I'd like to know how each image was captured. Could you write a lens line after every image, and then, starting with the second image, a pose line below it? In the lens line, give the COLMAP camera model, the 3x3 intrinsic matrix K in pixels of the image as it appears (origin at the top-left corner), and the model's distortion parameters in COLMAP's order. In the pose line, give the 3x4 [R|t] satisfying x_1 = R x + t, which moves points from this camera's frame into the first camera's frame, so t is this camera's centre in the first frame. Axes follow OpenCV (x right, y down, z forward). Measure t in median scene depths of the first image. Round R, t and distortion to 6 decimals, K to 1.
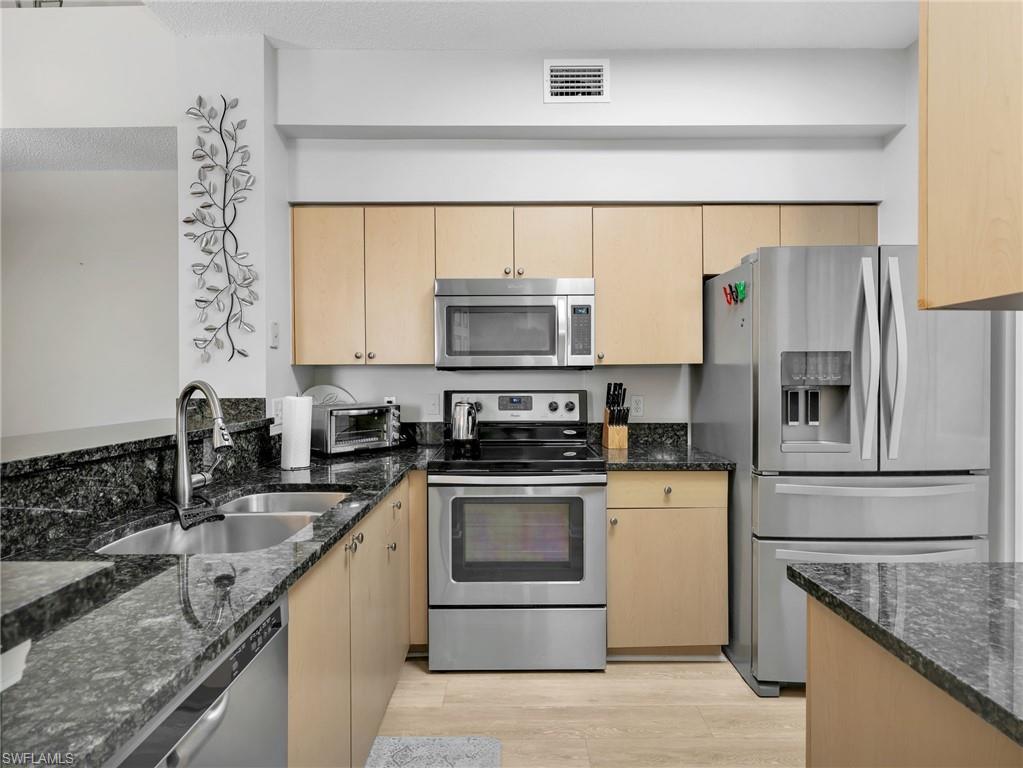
lens RADIAL K [[545.1, 0, 511.8], [0, 545.1, 377.7], [0, 0, 1]] dist [0.001943, 0.000527]
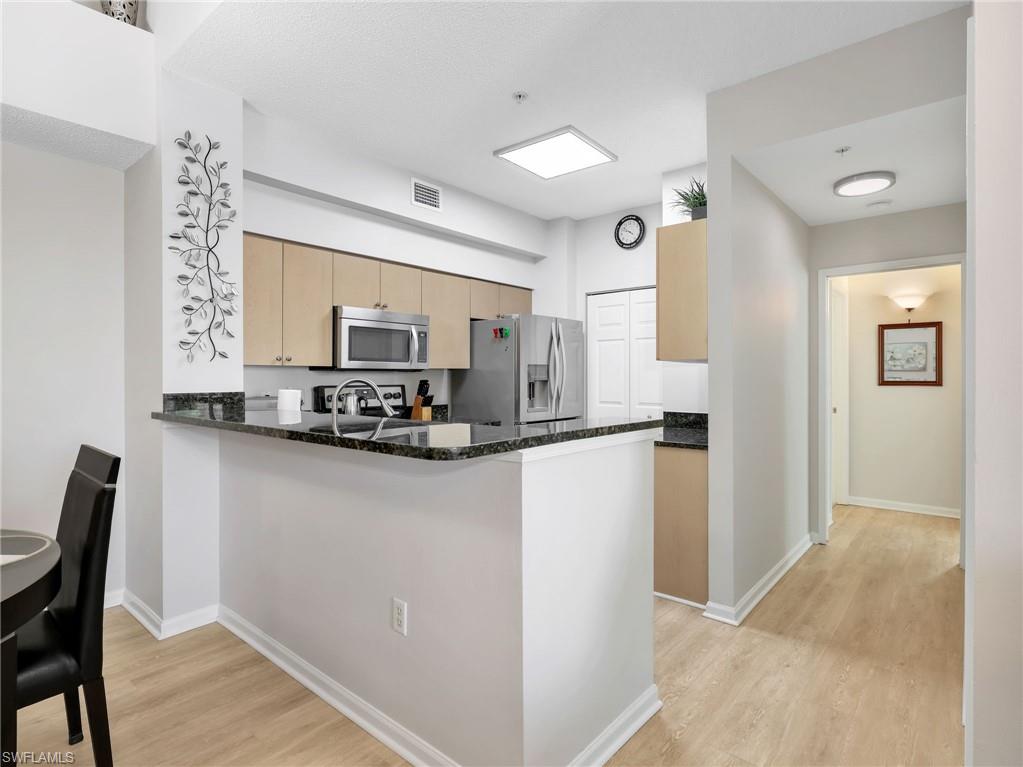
lens RADIAL K [[545.1, 0, 515.5], [0, 545.1, 378.8], [0, 0, 1]] dist [0.001943, 0.000527]
pose [[0.644271, 0.000847, 0.764797, -0.998813], [-0.000351, 1.000000, -0.000812, 0.008319], [-0.764797, 0.000254, 0.644271, -0.268311]]
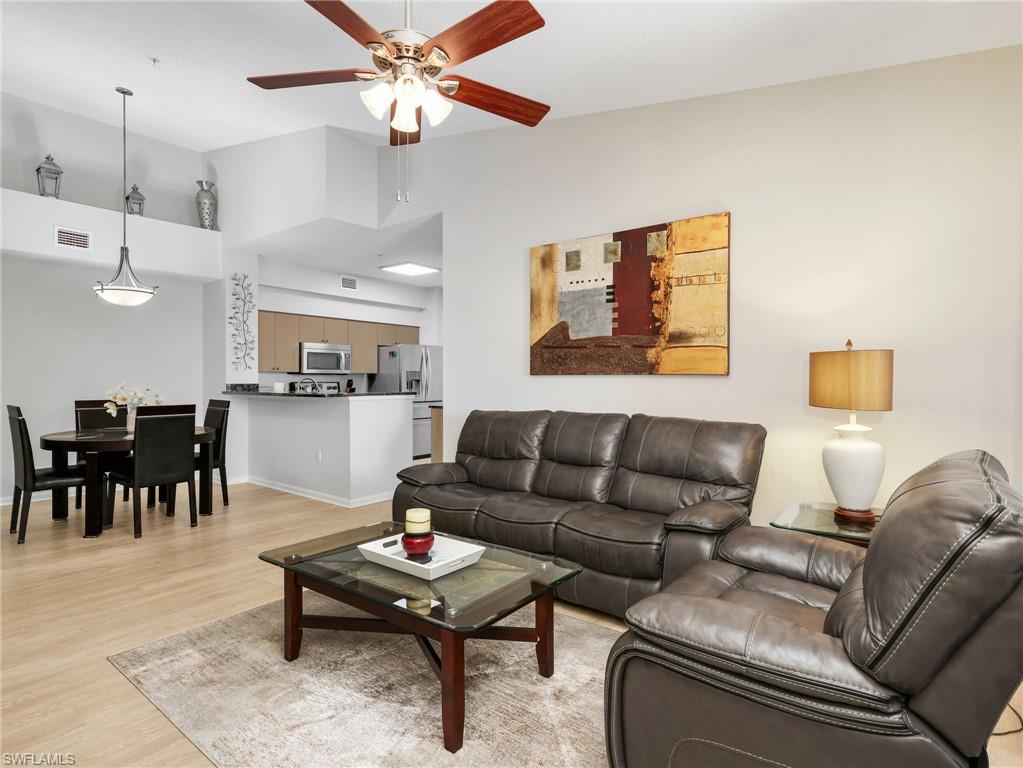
lens RADIAL K [[545.1, 0, 506.9], [0, 545.1, 384.6], [0, 0, 1]] dist [0.001943, 0.000527]
pose [[0.625634, -0.000846, 0.780116, -1.833370], [-0.002522, 0.999992, 0.003107, 0.029981], [-0.780113, -0.003911, 0.625627, -1.743517]]
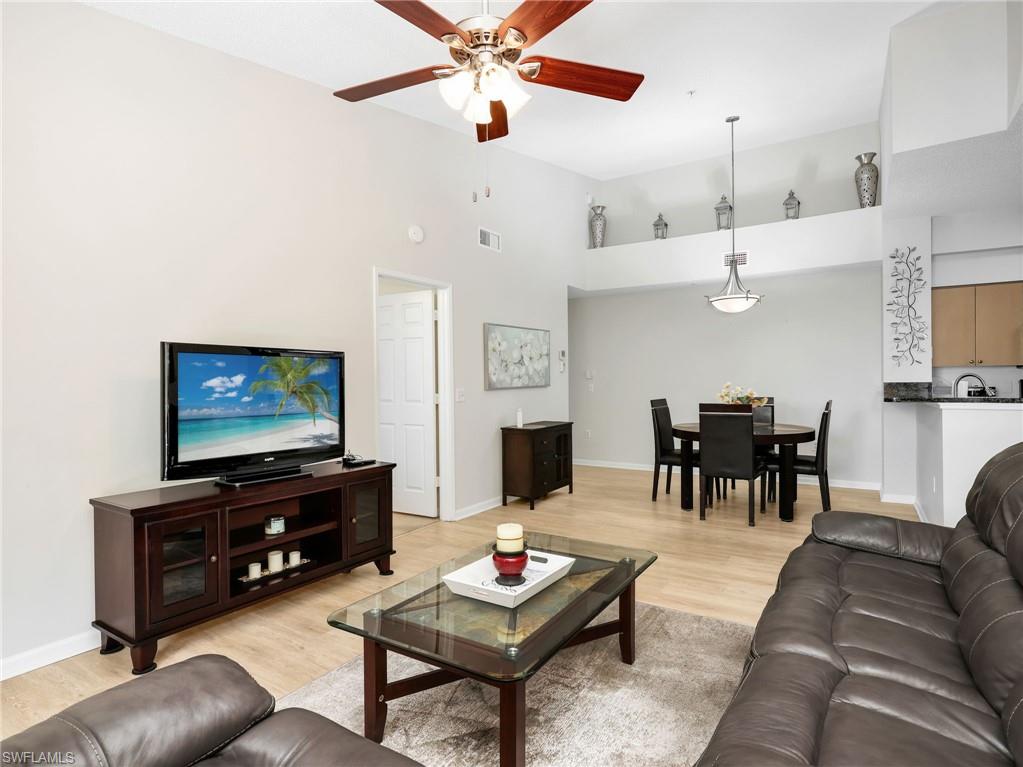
lens RADIAL K [[545.1, 0, 509.2], [0, 545.1, 384.5], [0, 0, 1]] dist [0.001943, 0.000527]
pose [[0.836965, -0.000811, -0.547255, -0.672008], [0.006745, 0.999938, 0.008834, 0.015836], [0.547214, -0.011085, 0.836919, -1.758078]]
